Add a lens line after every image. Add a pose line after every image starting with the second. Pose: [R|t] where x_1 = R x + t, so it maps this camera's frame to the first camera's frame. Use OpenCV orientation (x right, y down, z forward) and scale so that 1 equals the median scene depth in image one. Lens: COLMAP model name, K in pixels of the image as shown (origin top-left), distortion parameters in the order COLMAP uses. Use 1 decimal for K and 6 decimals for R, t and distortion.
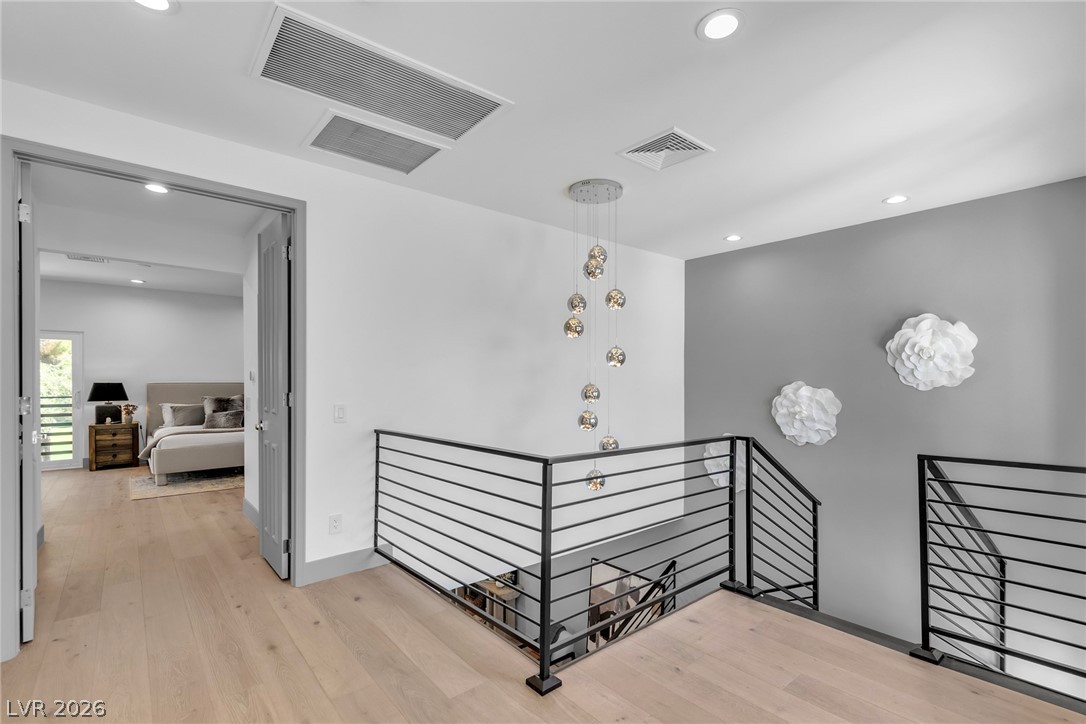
lens RADIAL K [[489.0, 0, 547.7], [0, 489.0, 372.0], [0, 0, 1]] dist [0.000863, 0.000223]
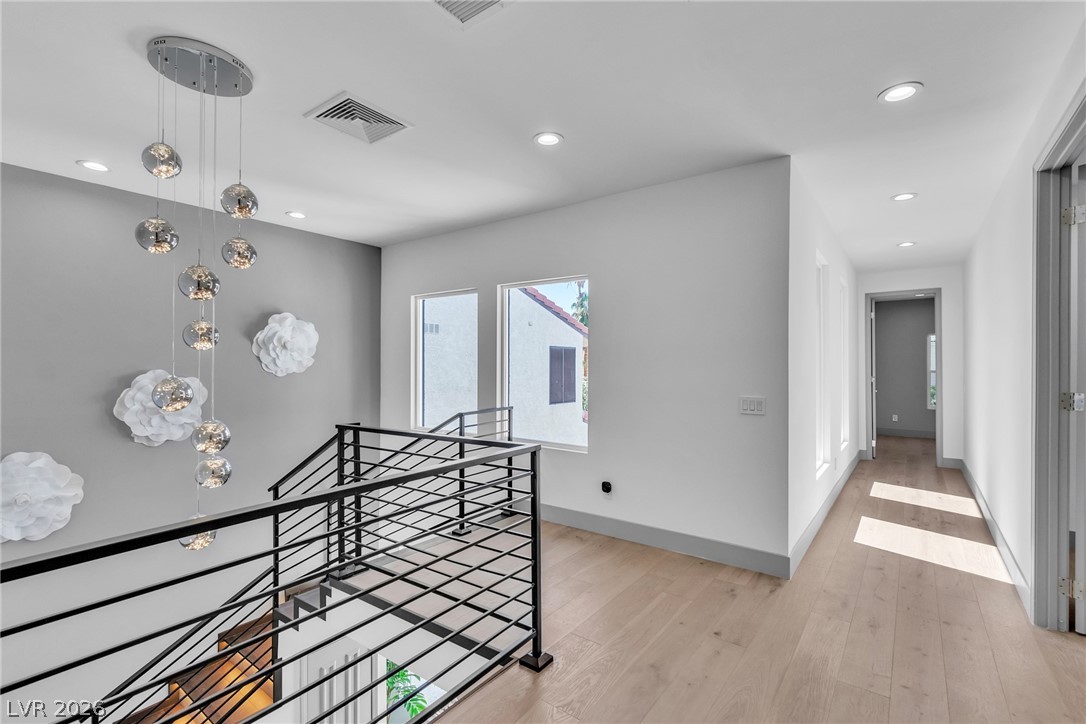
lens RADIAL K [[481.3, 0, 551.4], [0, 481.3, 364.5], [0, 0, 1]] dist [0.000159, -0.000115]
pose [[-0.208647, -0.003015, 0.977986, -0.508242], [-0.019070, 0.999818, -0.000987, -0.002633], [-0.977805, -0.018856, -0.208667, 0.593478]]
